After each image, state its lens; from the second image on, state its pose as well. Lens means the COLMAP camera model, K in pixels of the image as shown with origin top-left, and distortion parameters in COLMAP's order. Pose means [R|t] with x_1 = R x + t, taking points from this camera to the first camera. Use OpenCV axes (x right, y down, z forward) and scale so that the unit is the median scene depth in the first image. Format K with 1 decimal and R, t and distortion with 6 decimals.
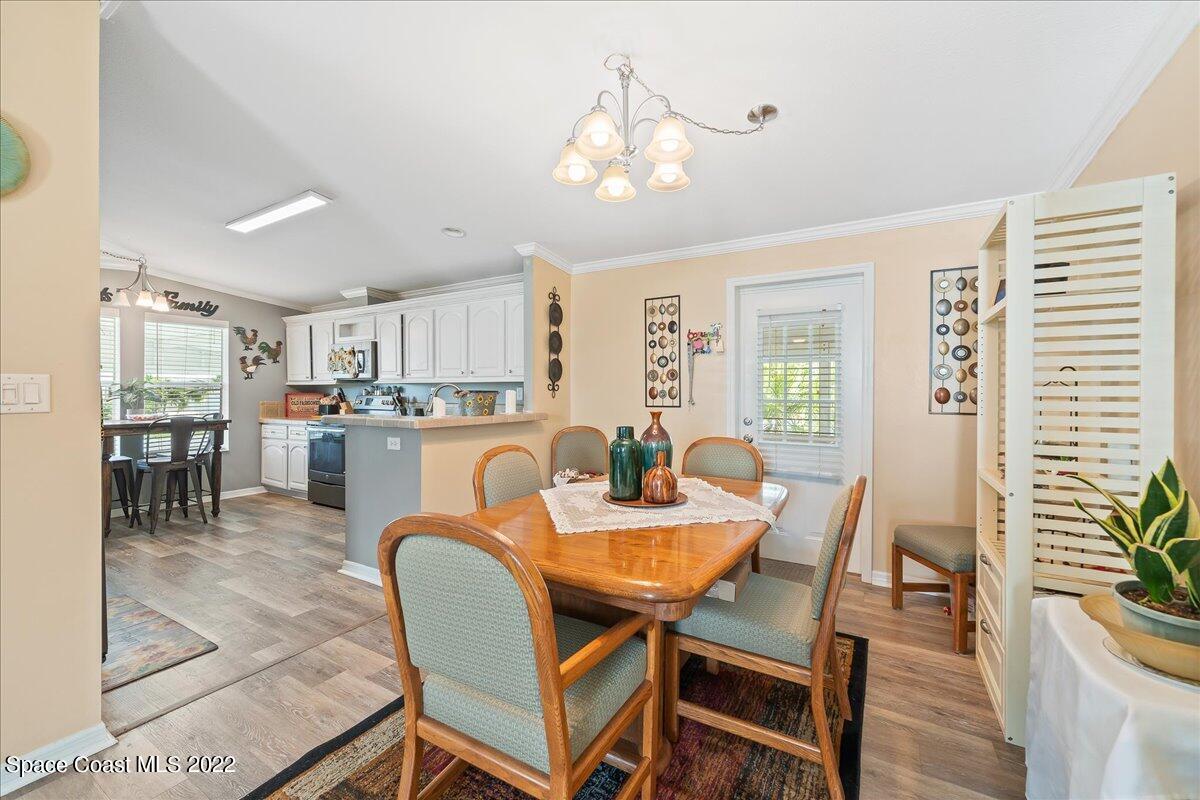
lens RADIAL K [[480.5, 0, 599.8], [0, 480.5, 393.4], [0, 0, 1]] dist [-0.001161, -0.000119]
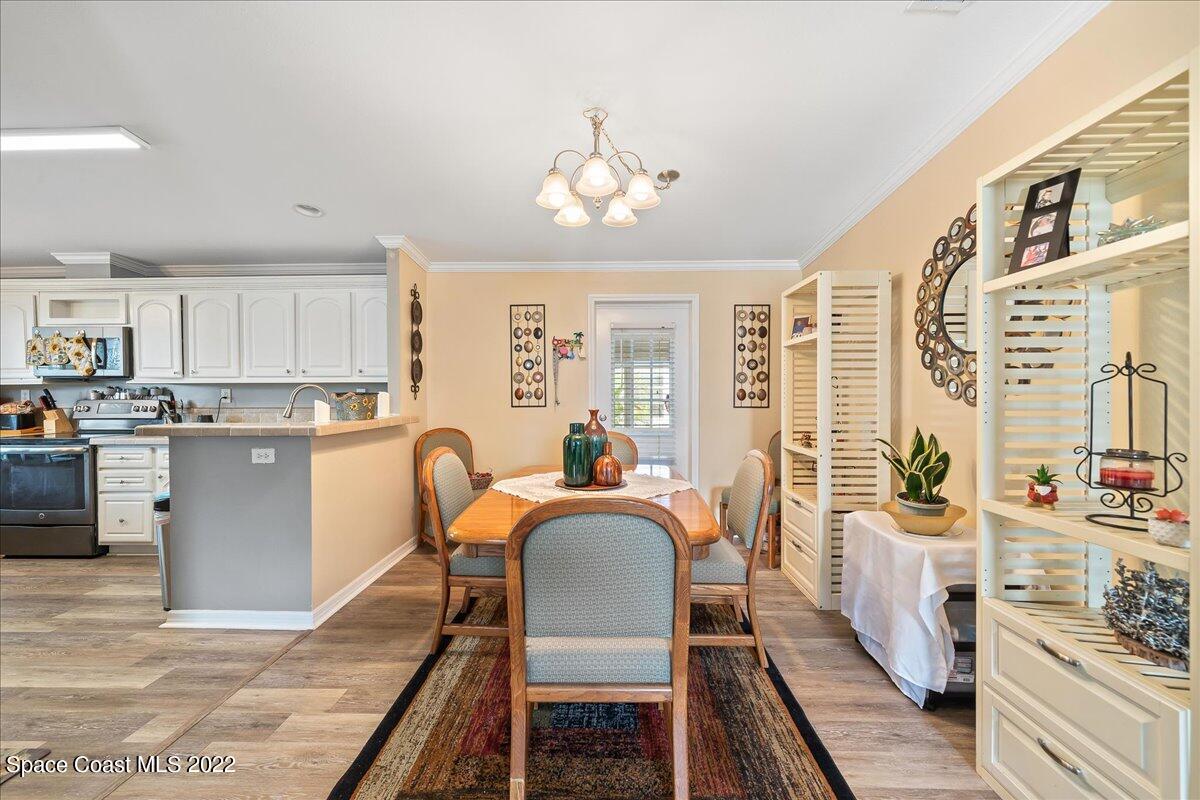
lens RADIAL K [[480.7, 0, 602.9], [0, 480.7, 397.0], [0, 0, 1]] dist [-0.000729, -0.000086]
pose [[0.871474, -0.008946, 0.490361, -0.252979], [0.006028, 0.999953, 0.007531, -0.001136], [-0.490405, -0.003607, 0.871487, -0.019641]]
